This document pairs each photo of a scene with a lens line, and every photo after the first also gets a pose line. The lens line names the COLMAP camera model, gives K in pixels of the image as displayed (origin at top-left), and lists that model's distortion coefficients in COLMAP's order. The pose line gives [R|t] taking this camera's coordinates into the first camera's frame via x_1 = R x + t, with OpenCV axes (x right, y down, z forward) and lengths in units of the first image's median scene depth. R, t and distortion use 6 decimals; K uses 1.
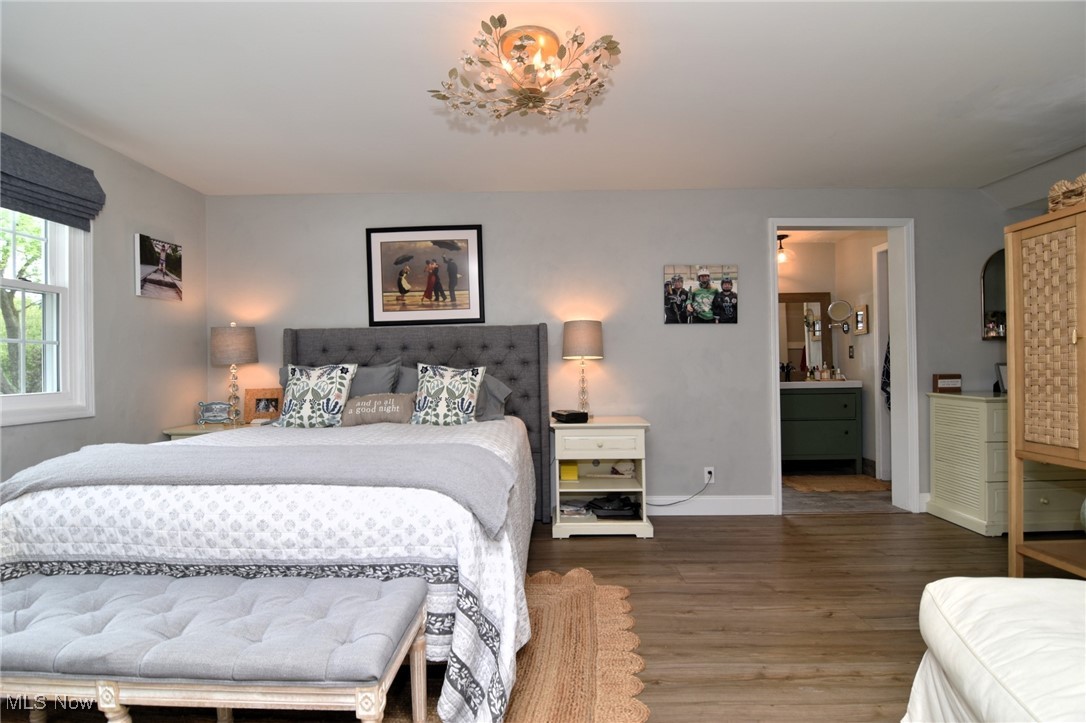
lens RADIAL K [[519.3, 0, 546.8], [0, 519.3, 362.2], [0, 0, 1]] dist [-0.017098, -0.000441]
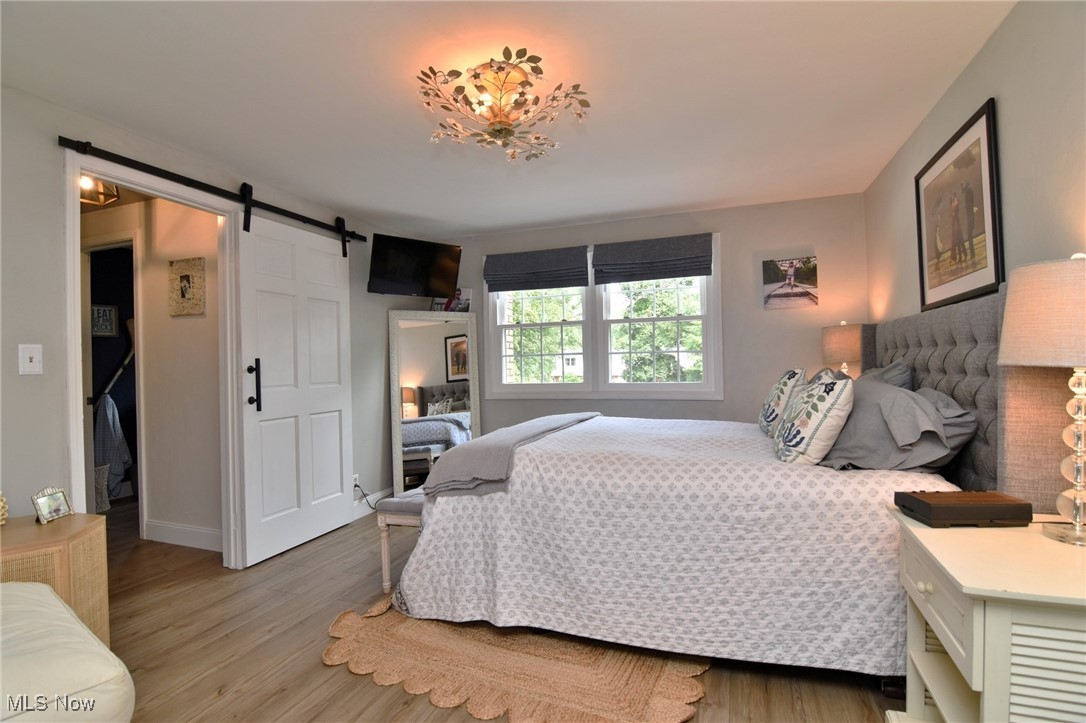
lens RADIAL K [[519.3, 0, 546.8], [0, 519.3, 362.2], [0, 0, 1]] dist [-0.017098, -0.000441]
pose [[-0.328630, 0.017805, -0.944291, 0.826962], [0.015940, 0.999784, 0.013304, -0.035140], [0.944324, -0.010680, -0.328843, 1.276687]]
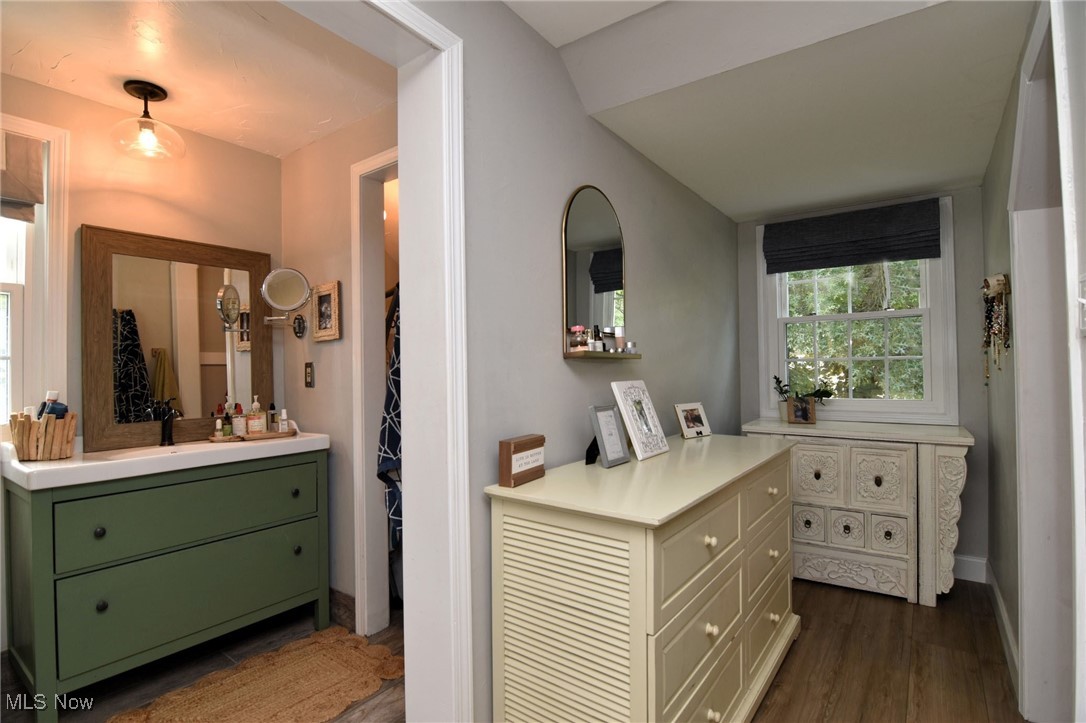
lens RADIAL K [[519.3, 0, 546.8], [0, 519.3, 362.2], [0, 0, 1]] dist [-0.017098, -0.000441]
pose [[0.577317, 0.016637, 0.816350, 0.314006], [0.003183, 0.999739, -0.022625, -0.020417], [-0.816514, 0.015661, 0.577114, 0.523462]]
